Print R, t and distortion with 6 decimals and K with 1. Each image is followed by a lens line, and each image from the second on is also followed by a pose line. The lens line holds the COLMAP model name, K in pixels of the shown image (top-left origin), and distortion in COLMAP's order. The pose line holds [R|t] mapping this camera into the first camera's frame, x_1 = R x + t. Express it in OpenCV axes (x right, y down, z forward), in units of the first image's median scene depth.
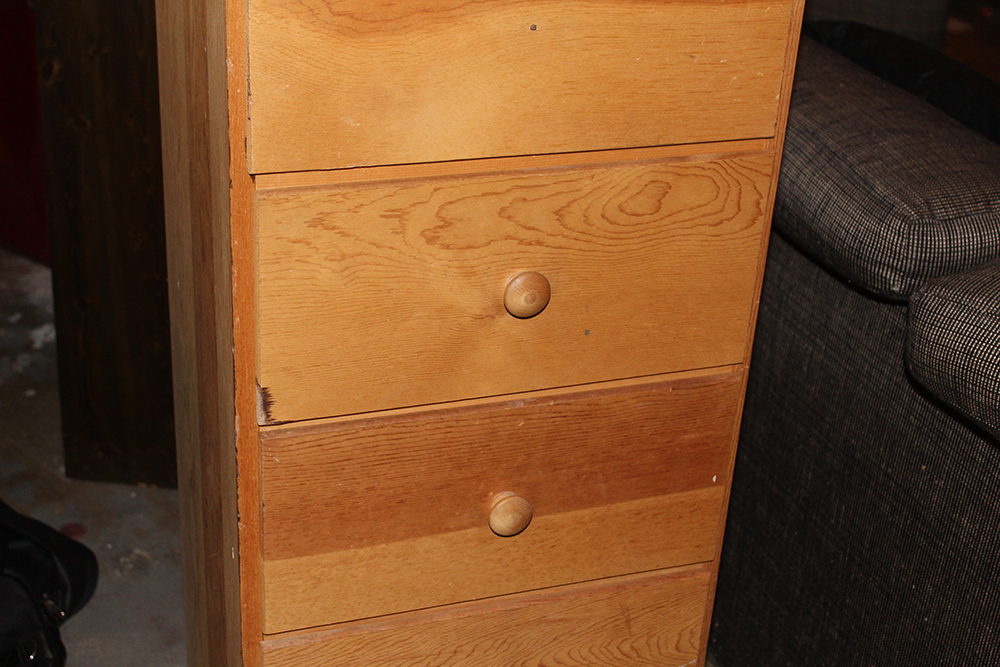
lens RADIAL K [[1593.5, 0, 500.0], [0, 1593.5, 333.5], [0, 0, 1]] dist [-0.007412, -0.011051]
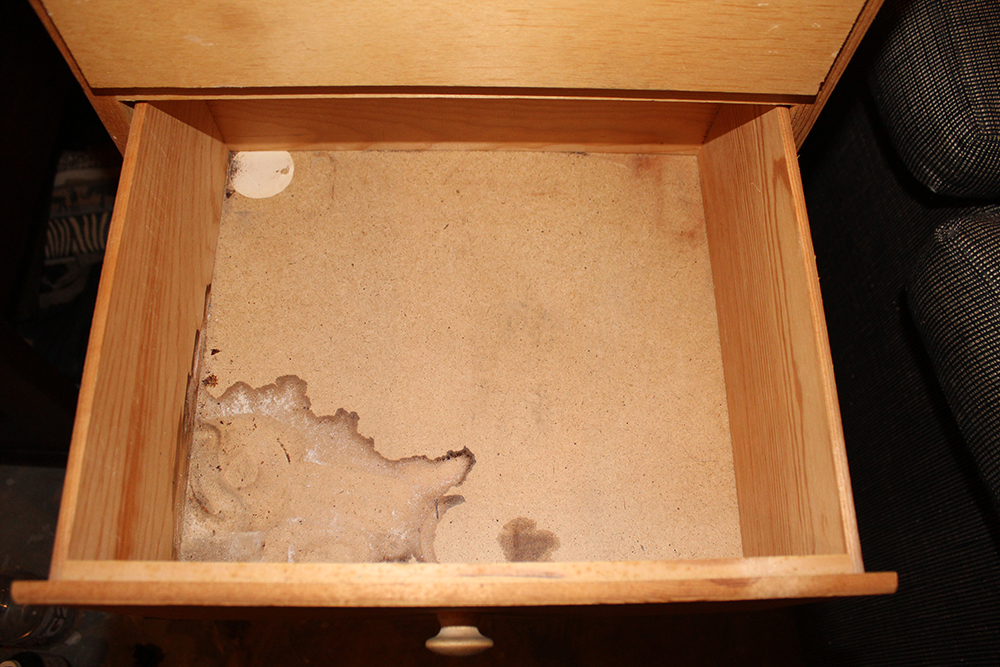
lens RADIAL K [[794.6, 0, 500.0], [0, 794.6, 333.5], [0, 0, 1]] dist [-0.076724, 0.002816]
pose [[0.949163, 0.272179, -0.158143, 0.122366], [-0.128519, 0.793670, 0.594619, -0.236176], [0.287356, -0.544065, 0.788302, 0.624215]]
